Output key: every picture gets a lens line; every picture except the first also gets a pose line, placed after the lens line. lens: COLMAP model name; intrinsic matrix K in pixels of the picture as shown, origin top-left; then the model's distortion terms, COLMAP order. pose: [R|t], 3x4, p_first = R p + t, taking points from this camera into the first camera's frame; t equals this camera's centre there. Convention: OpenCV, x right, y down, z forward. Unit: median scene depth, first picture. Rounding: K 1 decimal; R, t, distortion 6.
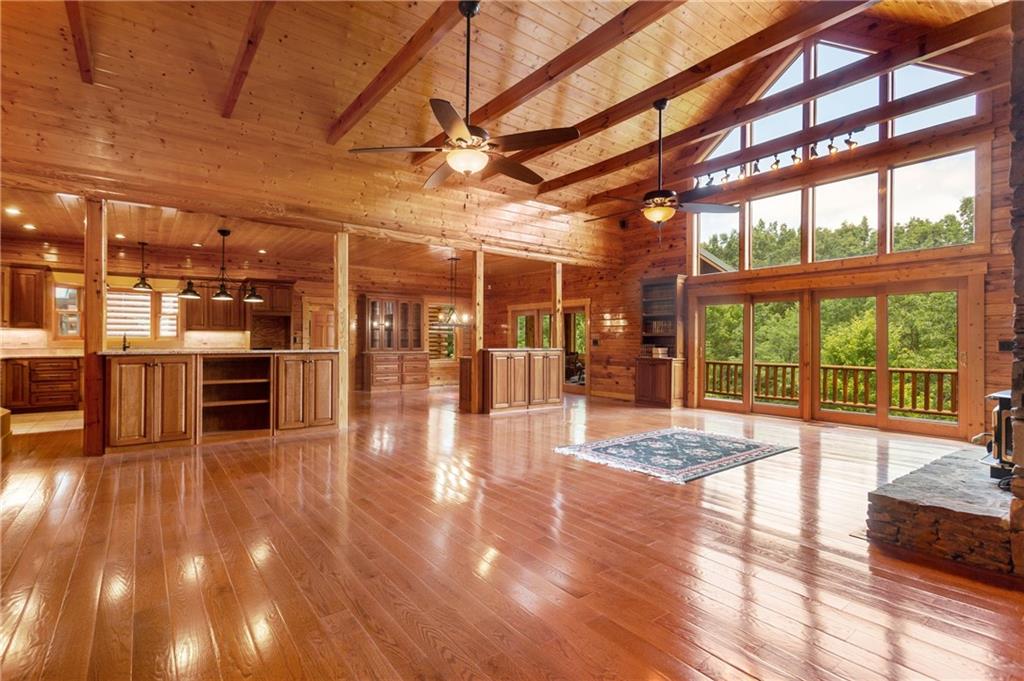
lens RADIAL K [[484.5, 0, 509.6], [0, 484.5, 341.5], [0, 0, 1]] dist [-0.002094, -0.000194]
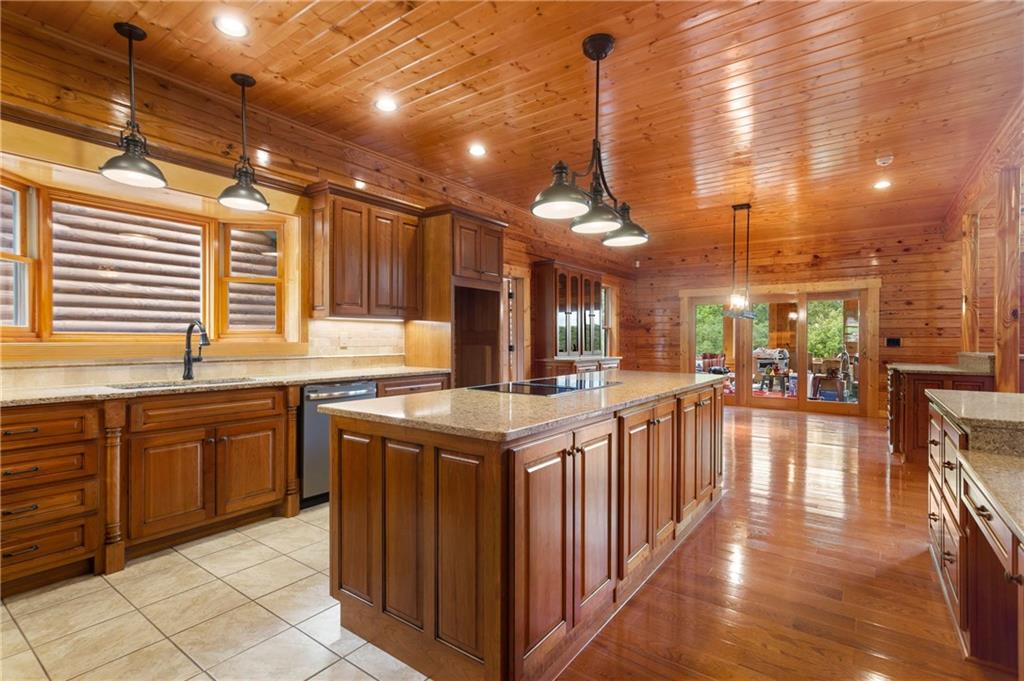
lens RADIAL K [[484.5, 0, 514.3], [0, 484.5, 337.4], [0, 0, 1]] dist [-0.002094, -0.000194]
pose [[0.957473, 0.000390, 0.288523, -0.732227], [-0.000308, 1.000000, -0.000328, -0.005826], [-0.288523, 0.000225, 0.957473, 0.636330]]
